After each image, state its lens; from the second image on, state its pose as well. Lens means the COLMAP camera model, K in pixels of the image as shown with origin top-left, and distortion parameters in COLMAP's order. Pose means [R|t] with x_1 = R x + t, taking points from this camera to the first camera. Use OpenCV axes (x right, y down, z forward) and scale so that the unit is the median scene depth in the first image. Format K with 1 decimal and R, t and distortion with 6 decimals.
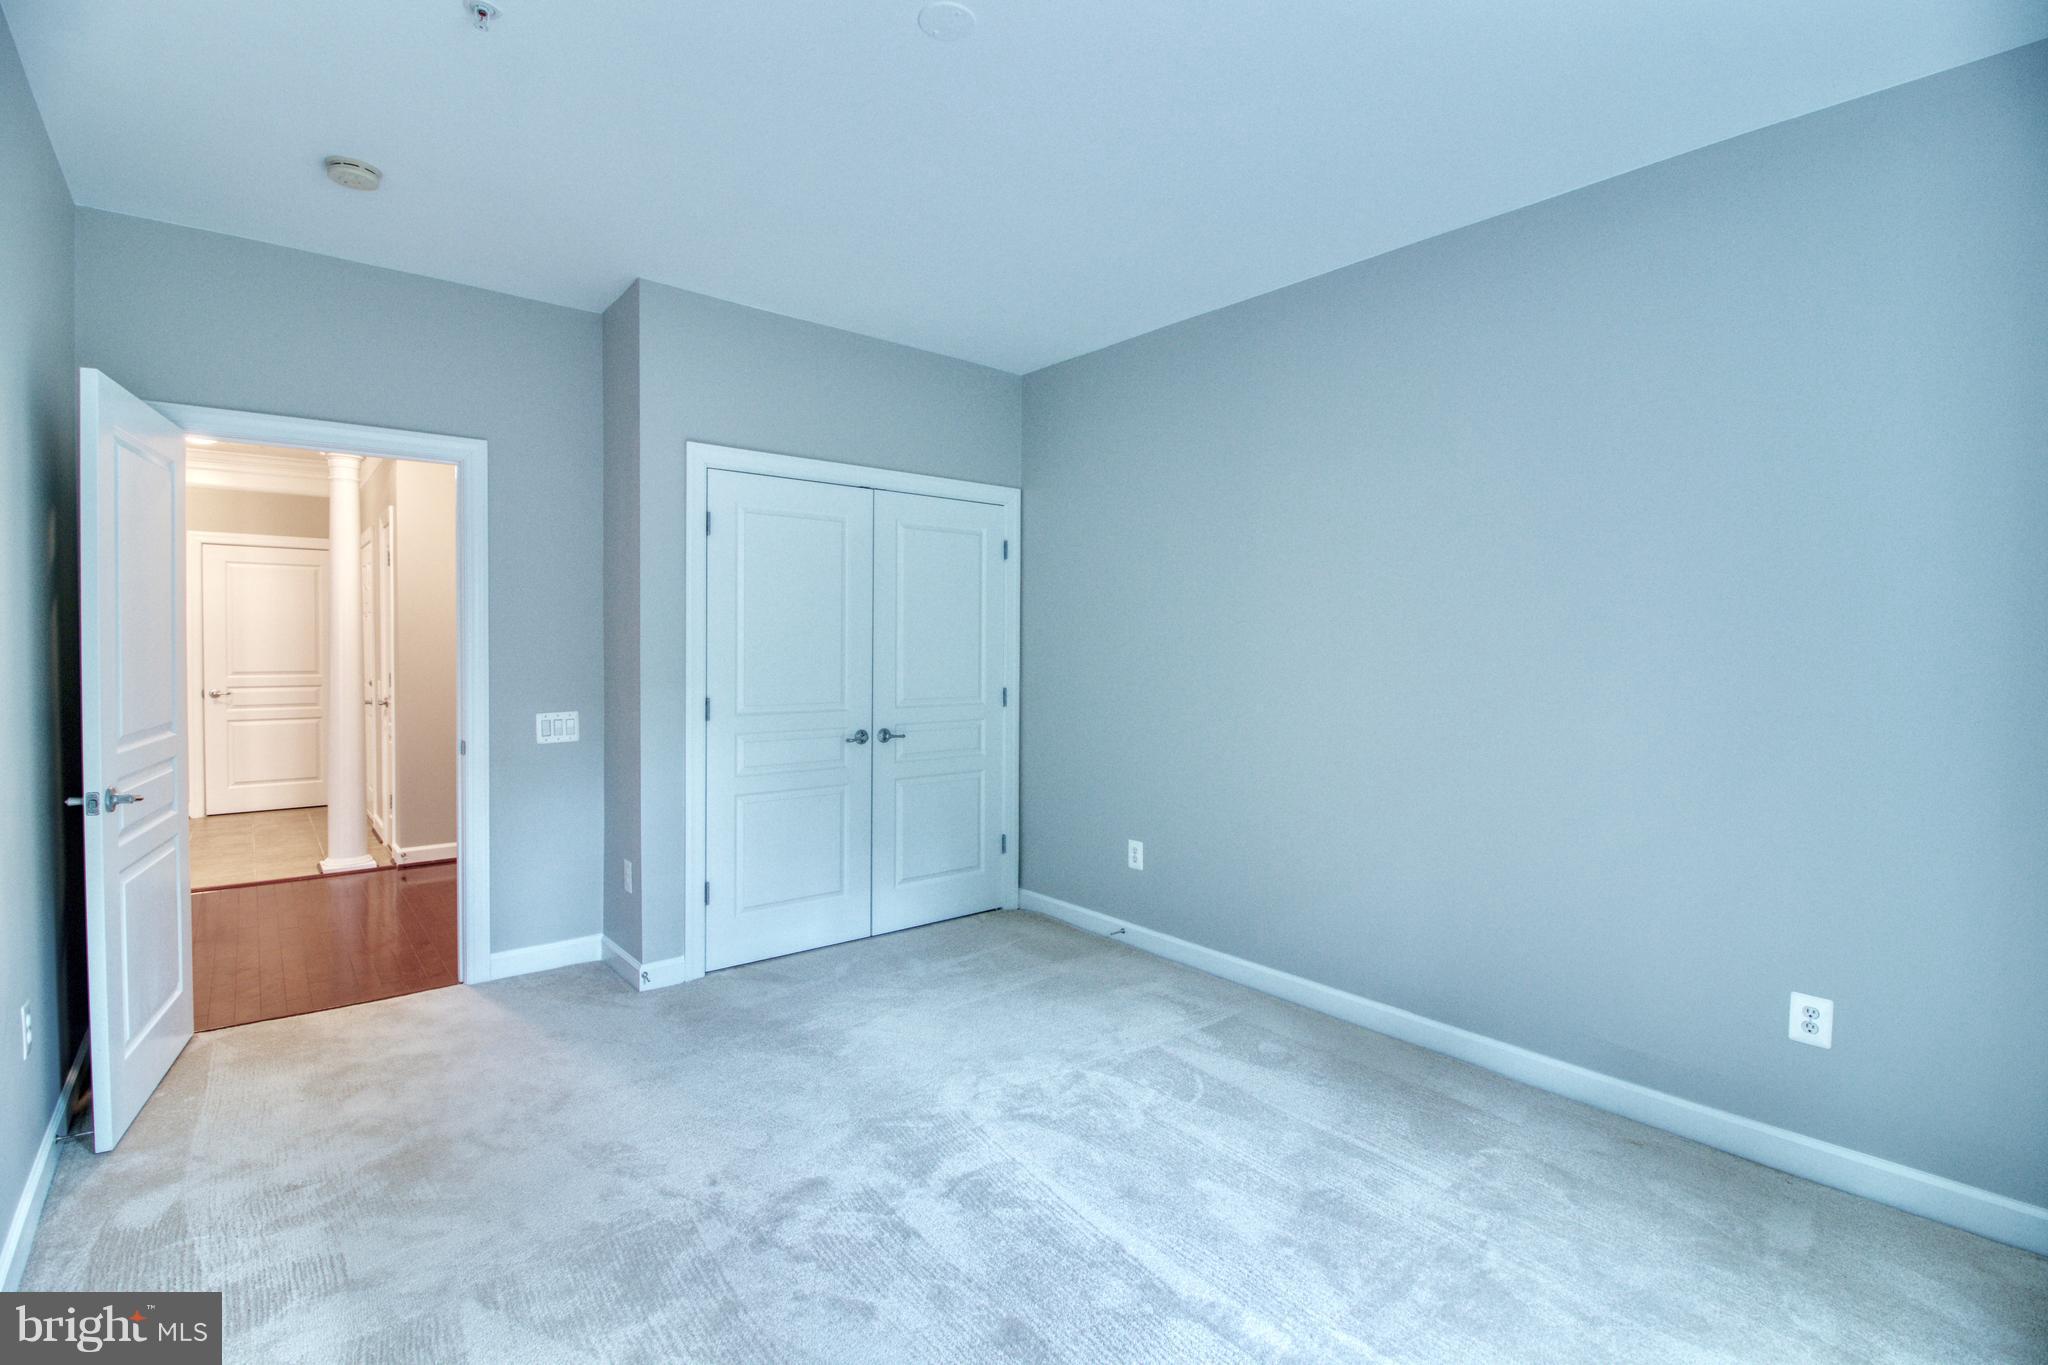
lens RADIAL K [[956.8, 0, 1028.1], [0, 956.8, 661.4], [0, 0, 1]] dist [-0.020722, -0.000102]
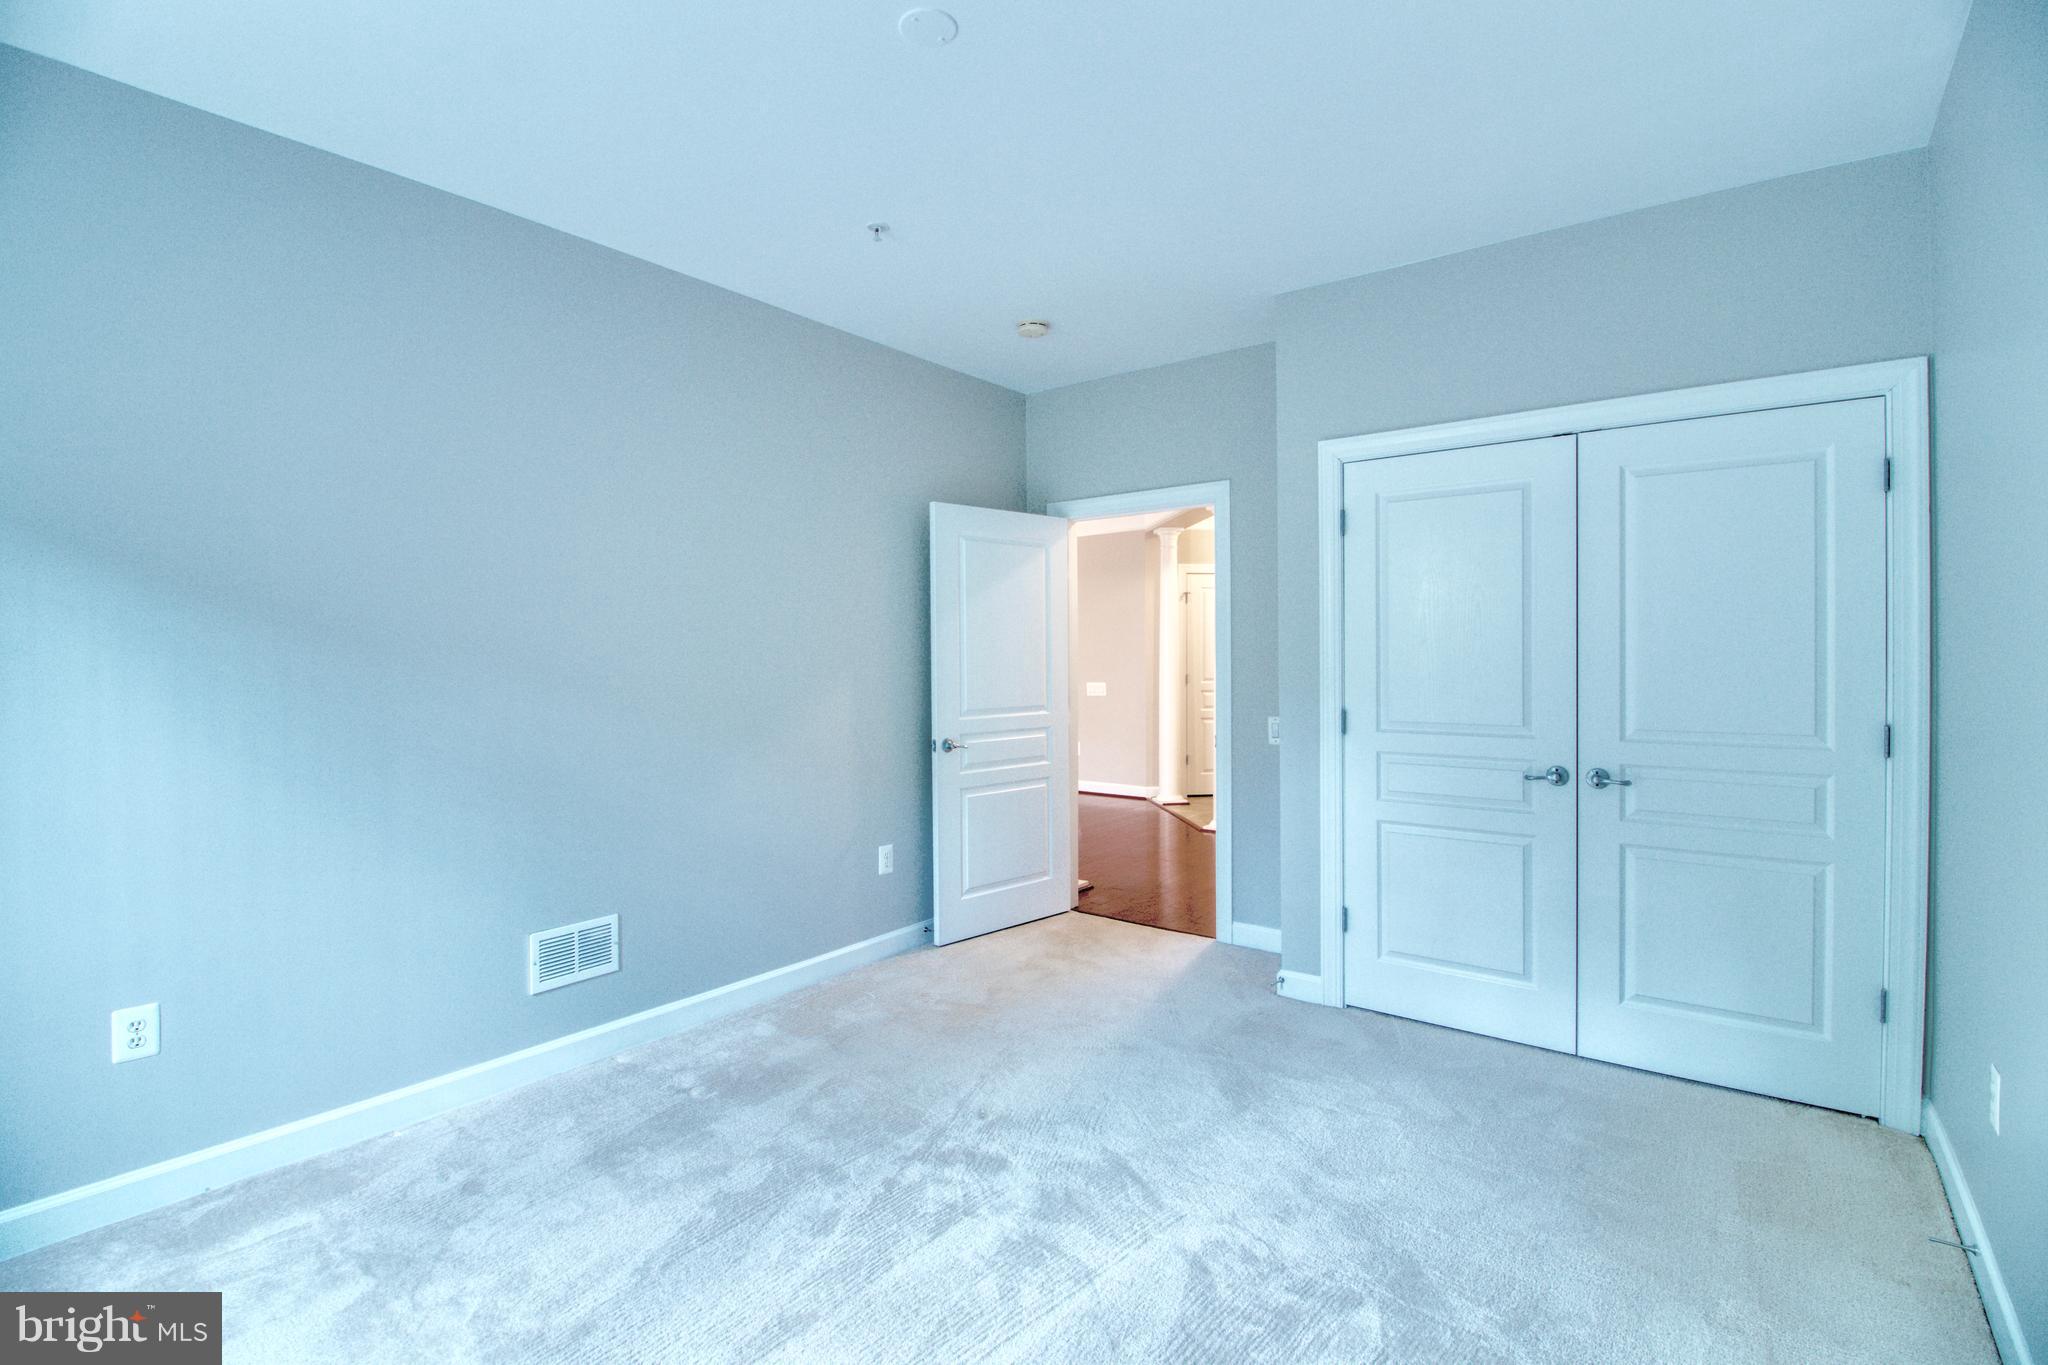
lens RADIAL K [[956.8, 0, 1028.1], [0, 956.8, 661.4], [0, 0, 1]] dist [-0.020722, -0.000102]
pose [[0.211760, -0.000617, -0.977321, 0.514748], [-0.012472, 0.999917, -0.003333, -0.001680], [0.977242, 0.012895, 0.211735, 0.508109]]
